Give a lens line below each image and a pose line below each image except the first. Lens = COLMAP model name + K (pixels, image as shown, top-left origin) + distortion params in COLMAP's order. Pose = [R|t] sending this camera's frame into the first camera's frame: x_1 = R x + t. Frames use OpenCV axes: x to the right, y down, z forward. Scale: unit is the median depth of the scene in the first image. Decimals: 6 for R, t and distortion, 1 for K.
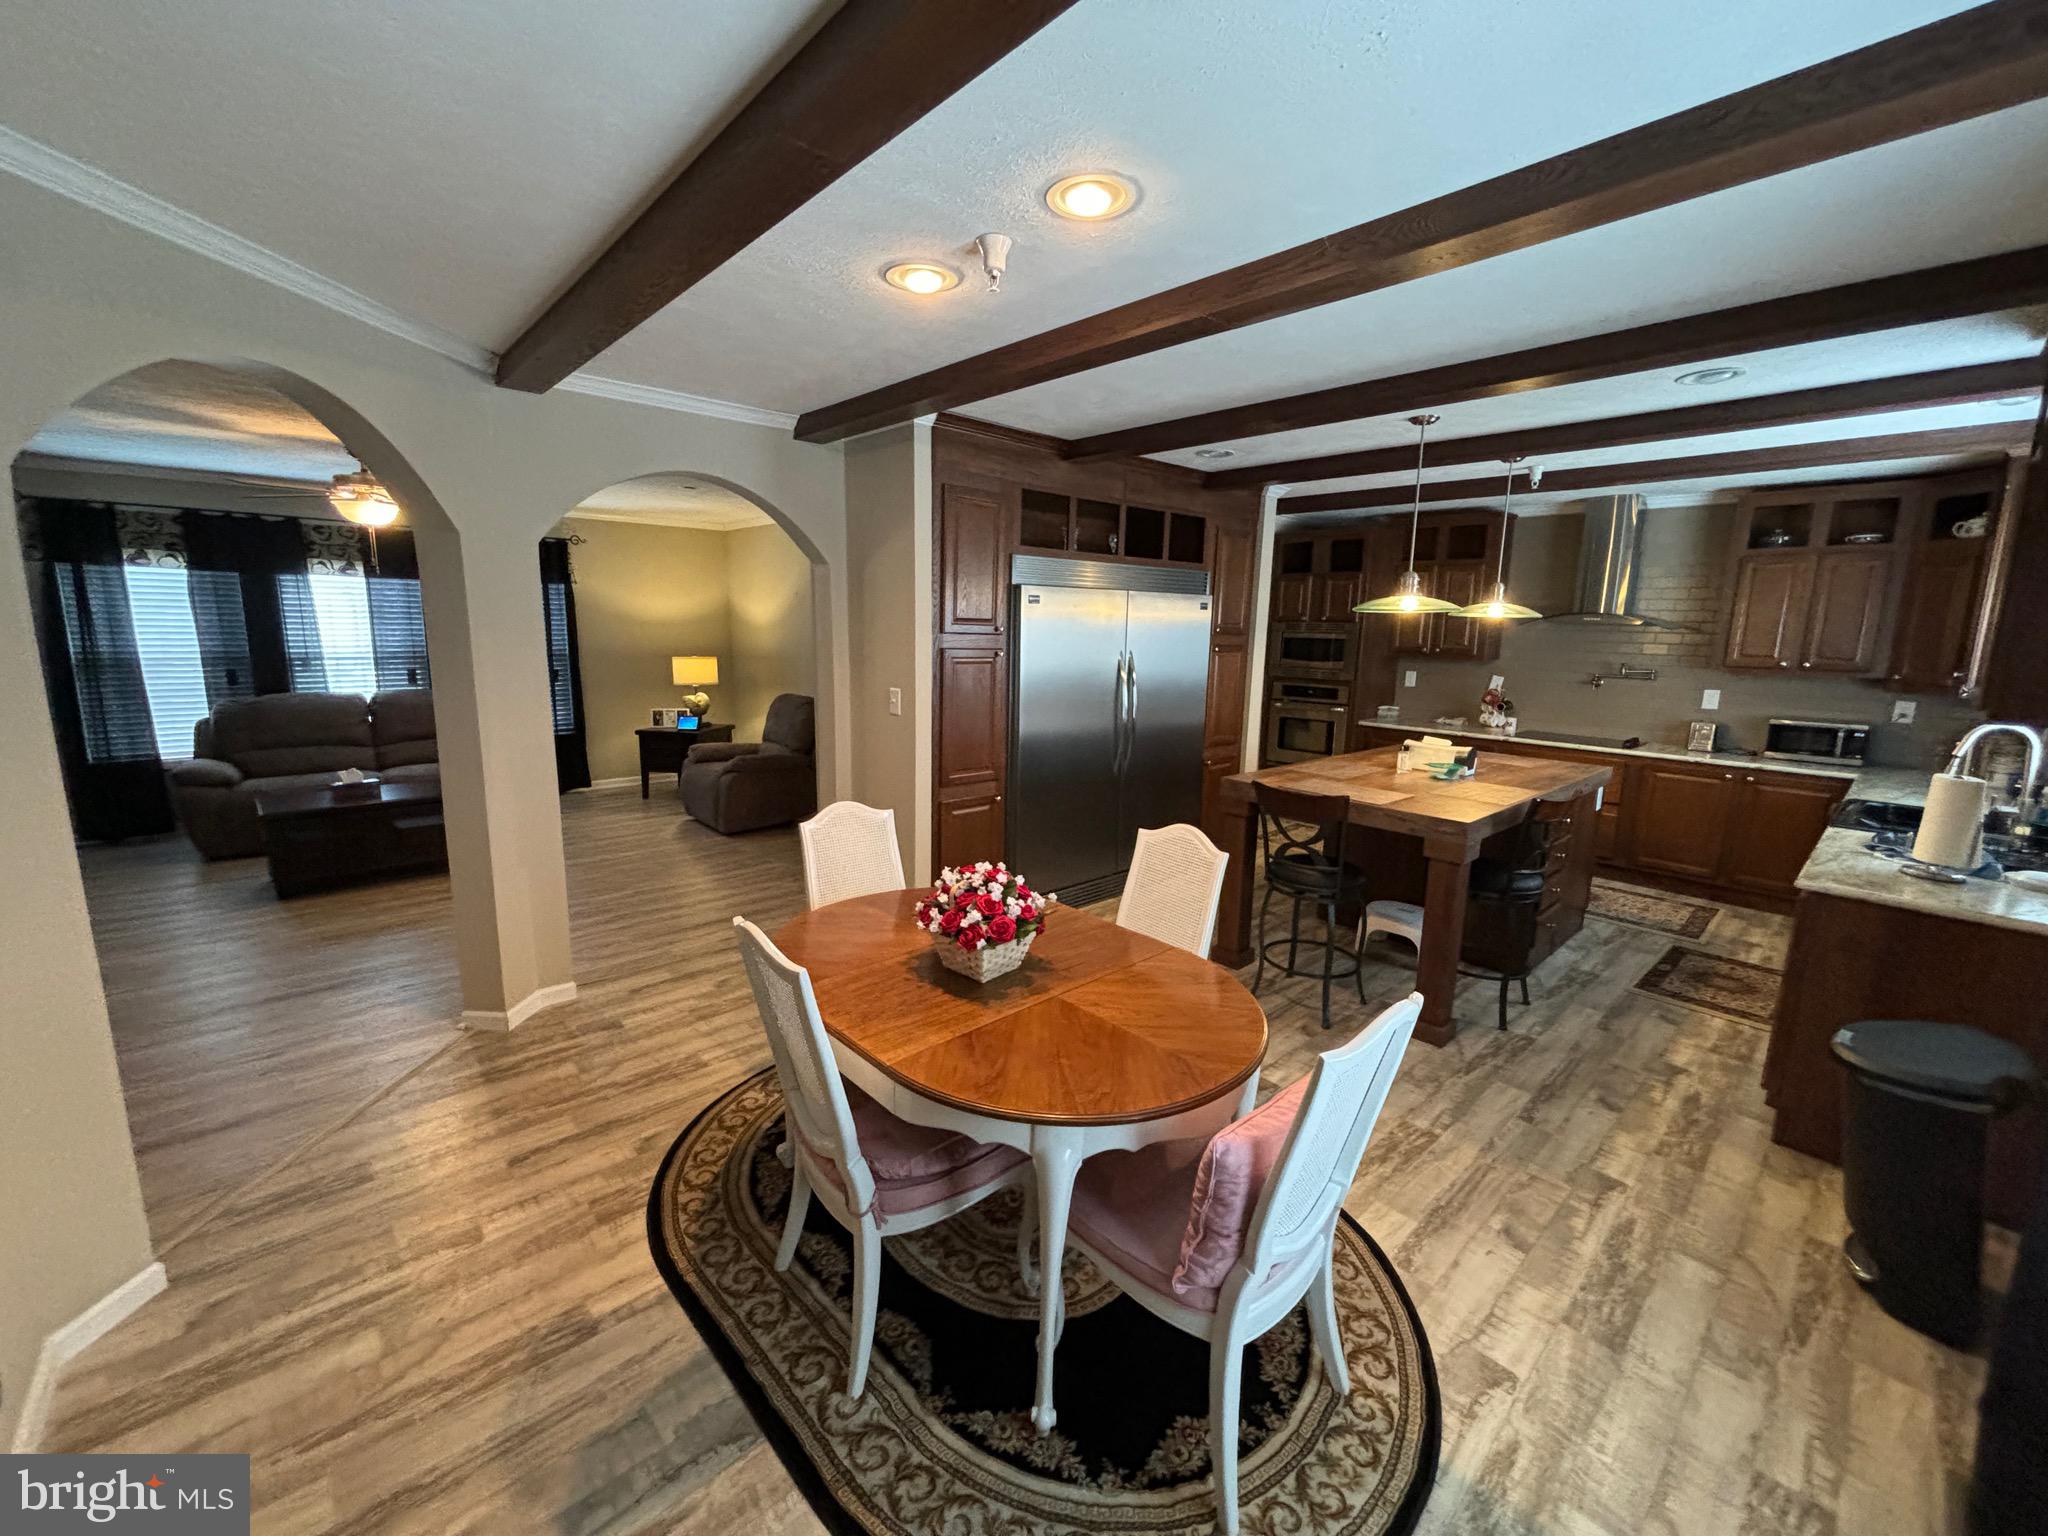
lens RADIAL K [[830.6, 0, 1024.0], [0, 830.6, 768.0], [0, 0, 1]] dist [0.000599, 0.000599]
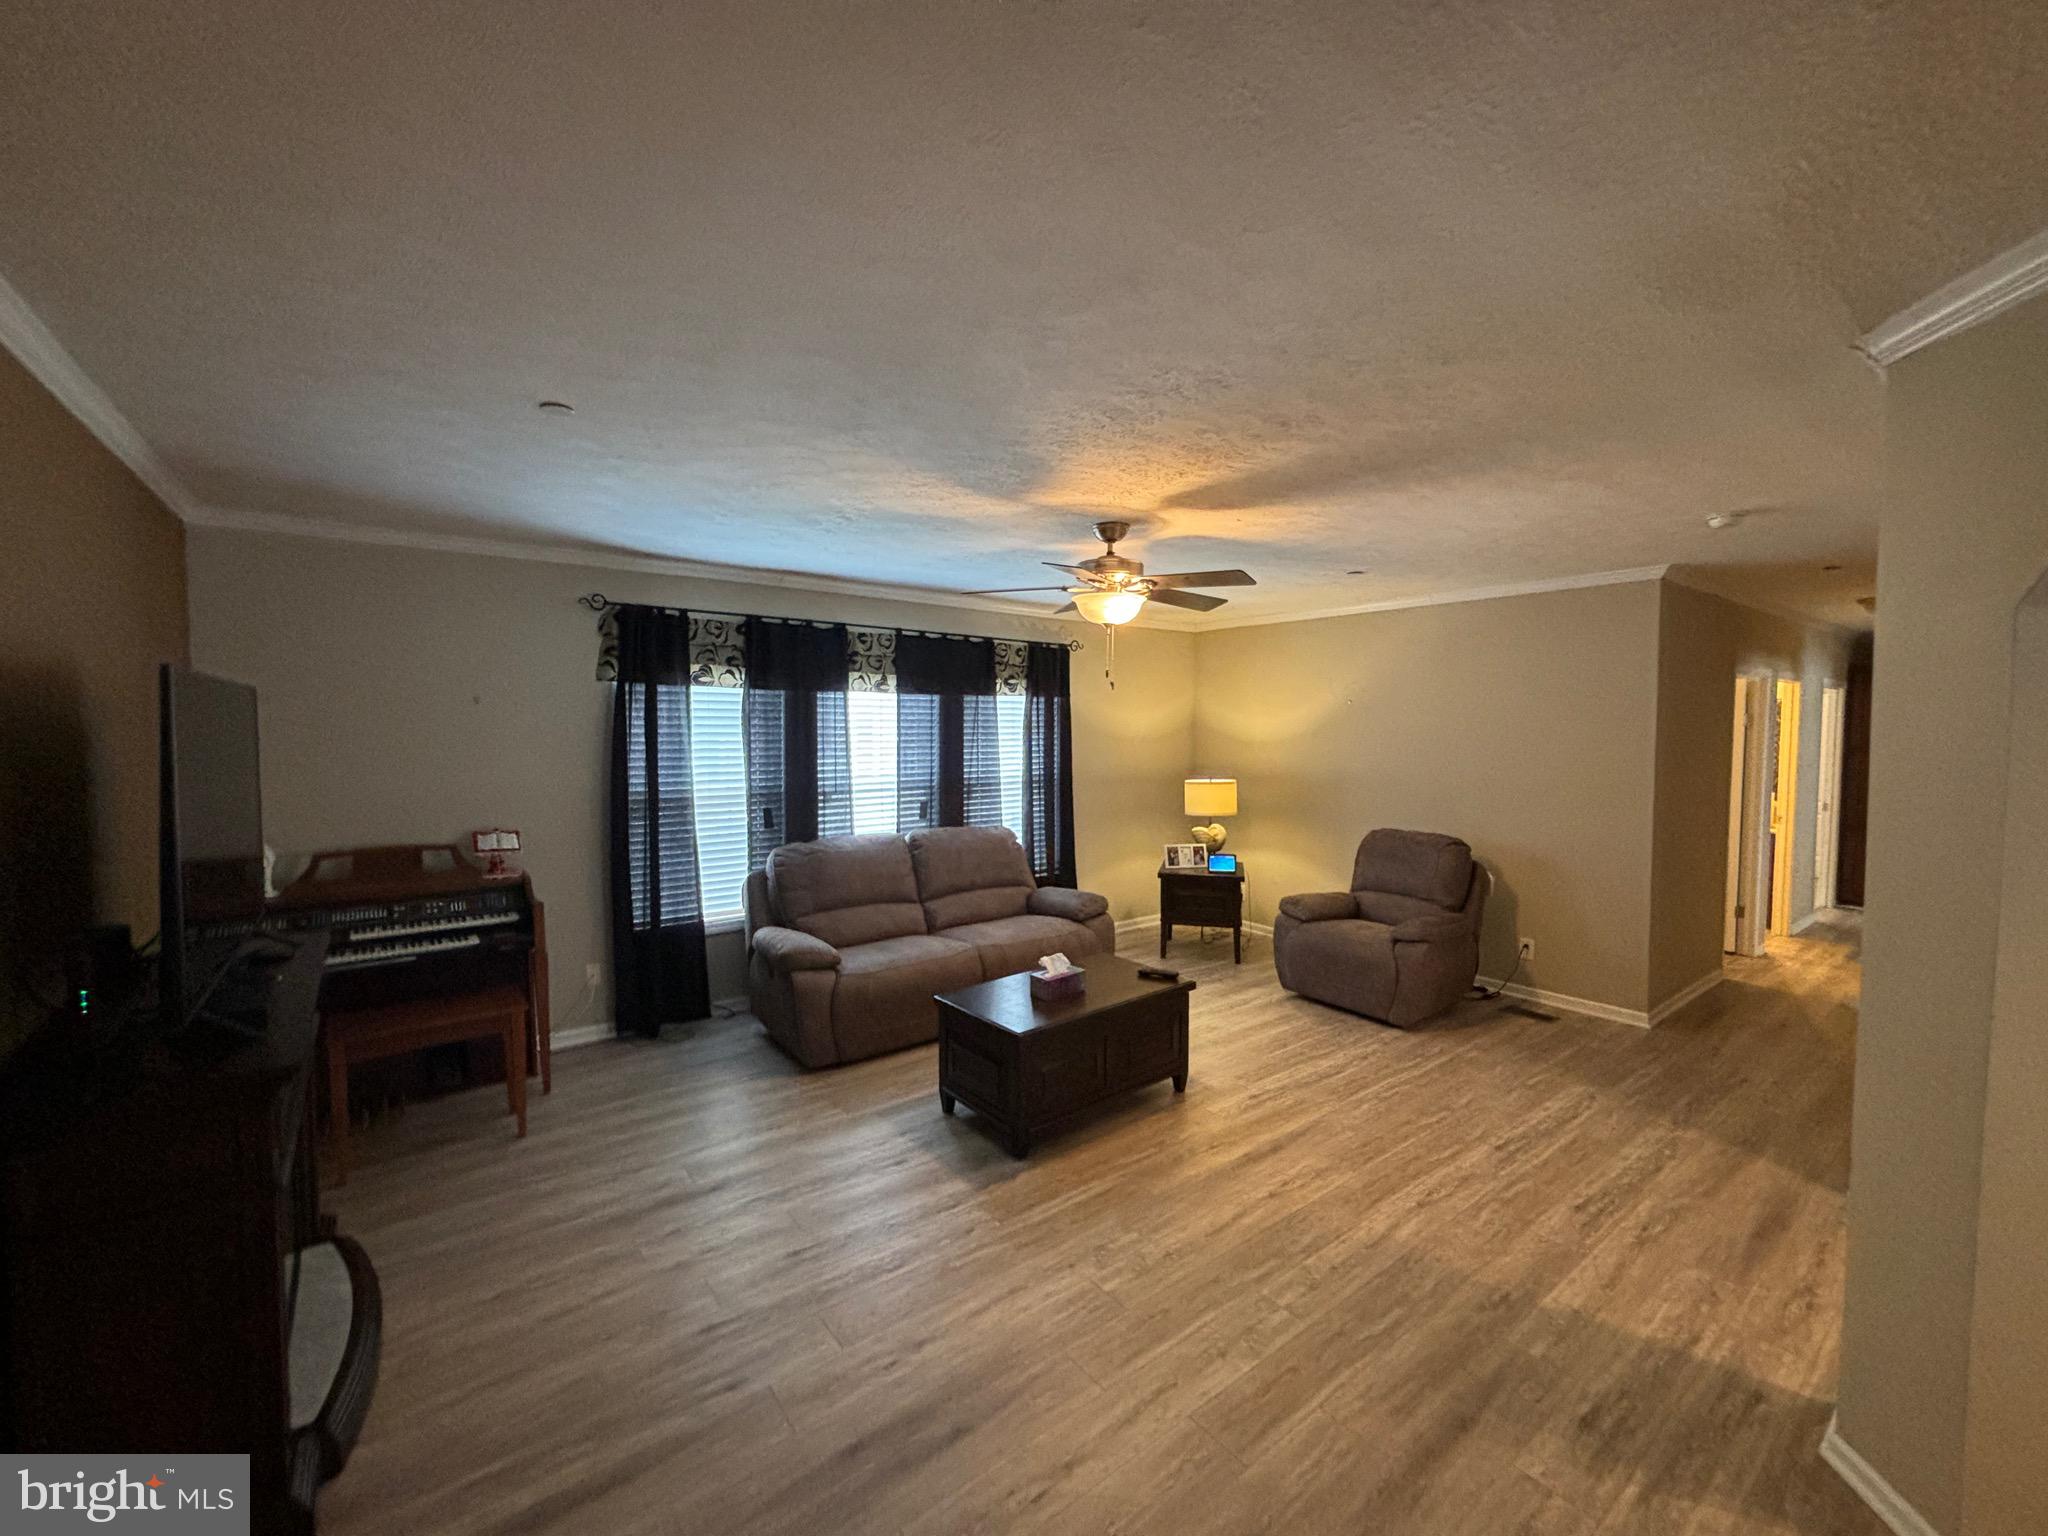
lens RADIAL K [[816.0, 0, 1020.3], [0, 816.0, 767.1], [0, 0, 1]] dist [0.001508, 0.000036]
pose [[0.995842, -0.014285, -0.089974, -0.623630], [0.002799, 0.991960, -0.126520, -0.055924], [0.091058, 0.125742, 0.987875, 0.228251]]
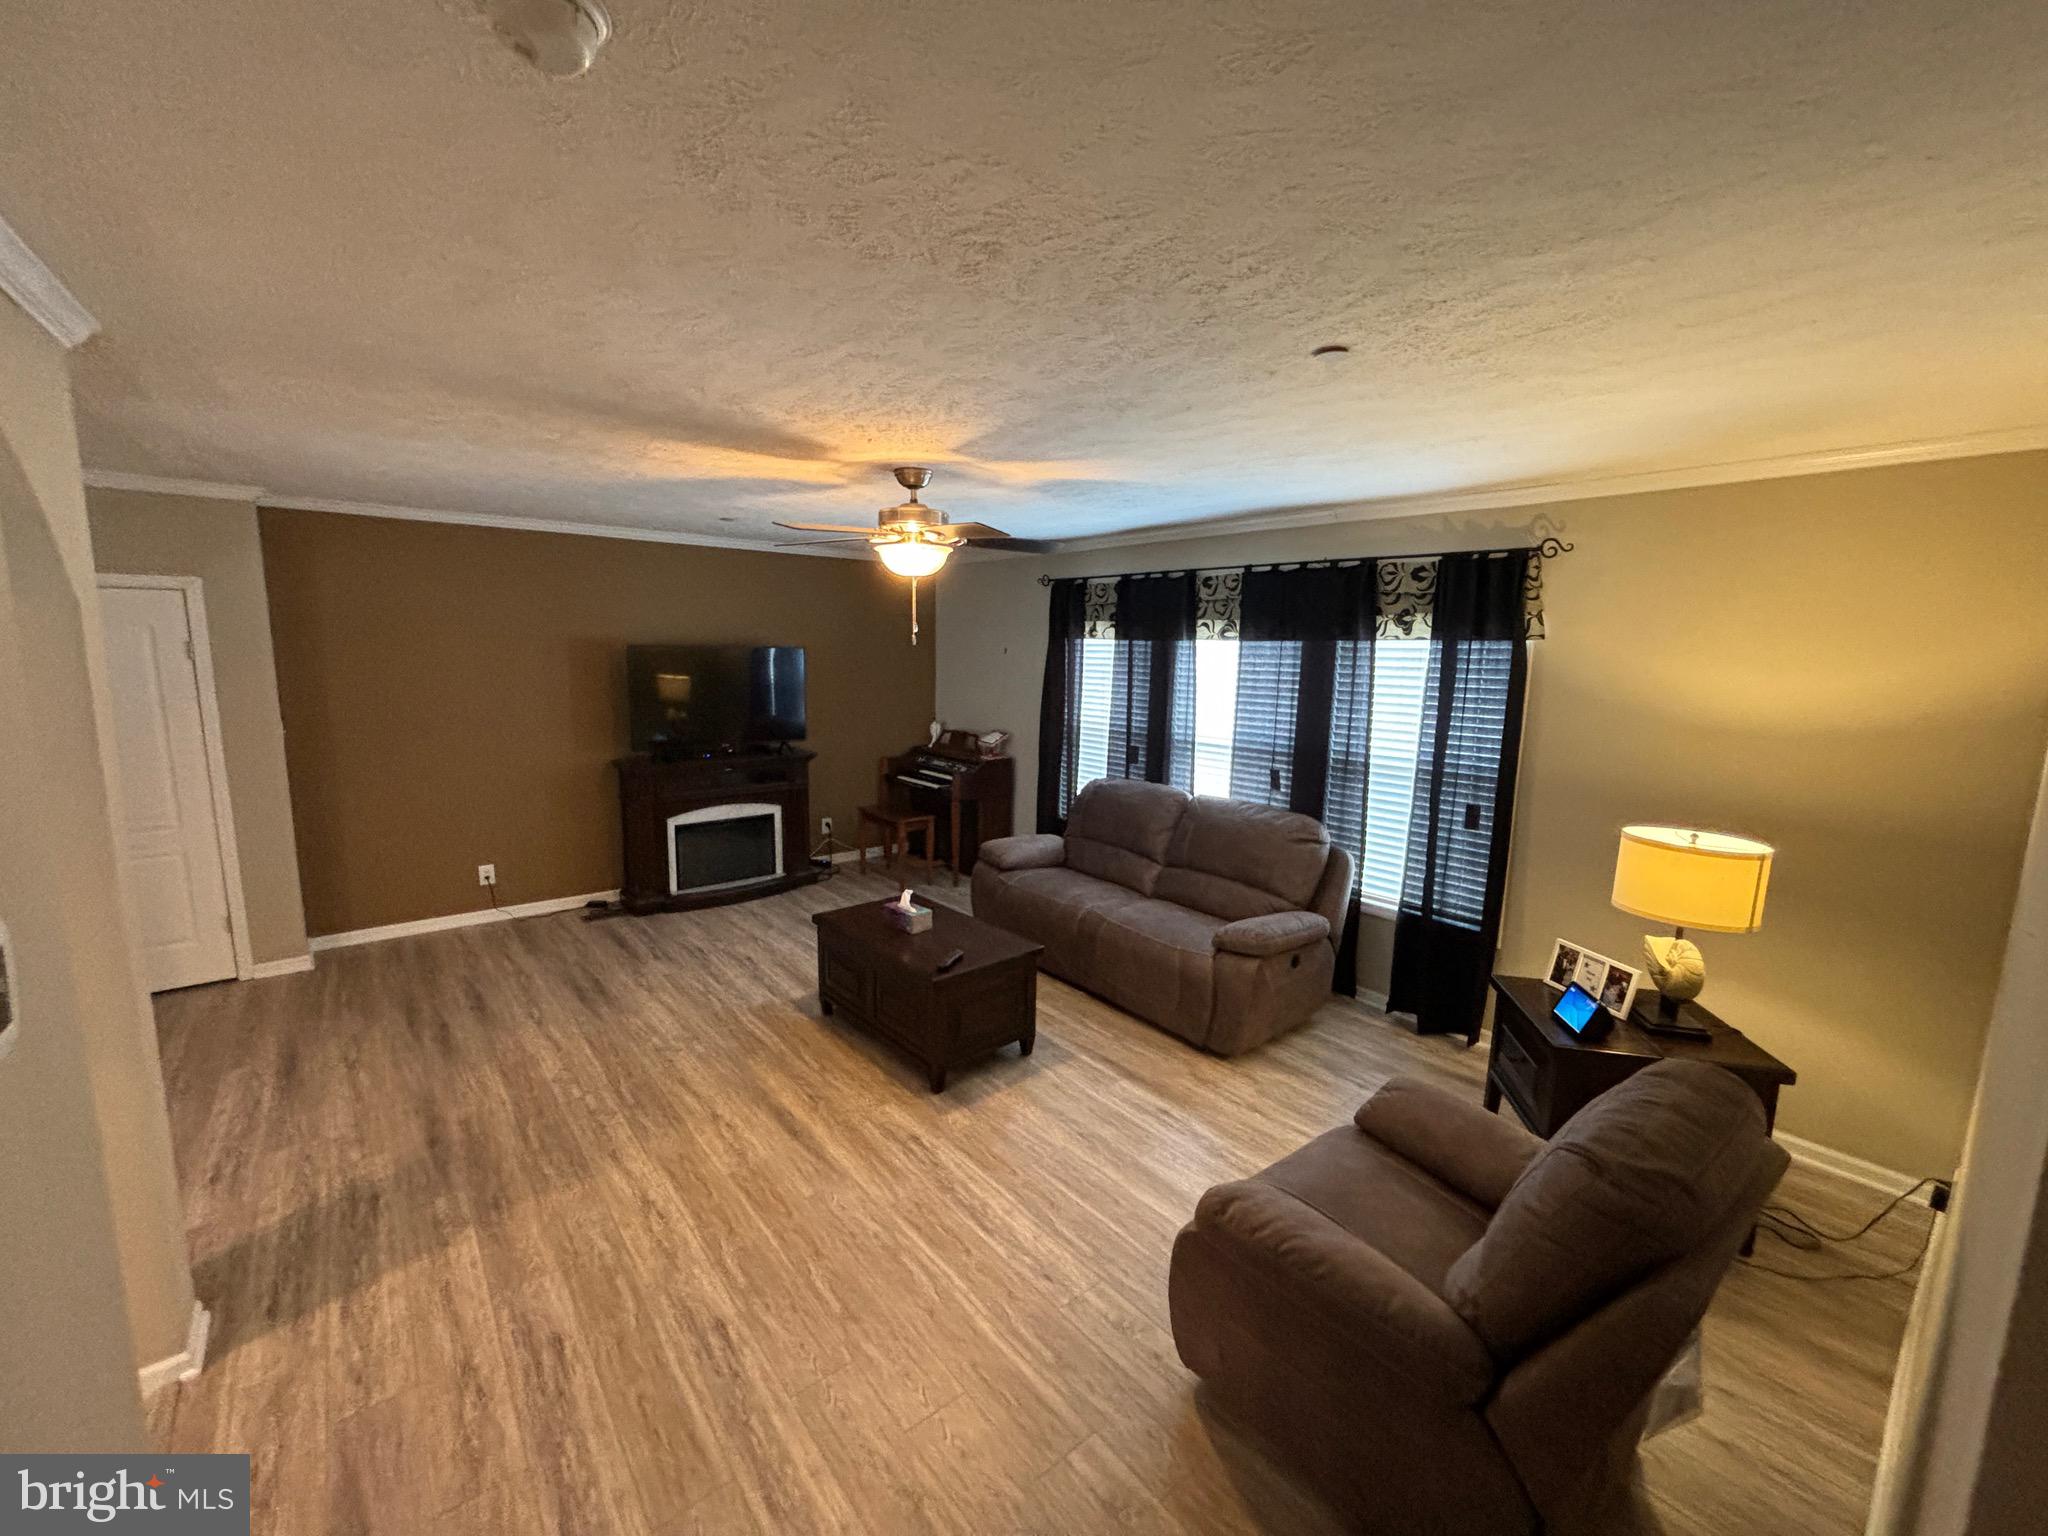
lens RADIAL K [[822.2, 0, 1030.3], [0, 822.2, 769.4], [0, 0, 1]] dist [0.002047, 0.000396]
pose [[-0.043082, 0.125865, -0.991111, -0.054984], [-0.190585, 0.972780, 0.131821, -0.186799], [0.980725, 0.194570, -0.017921, 0.889444]]
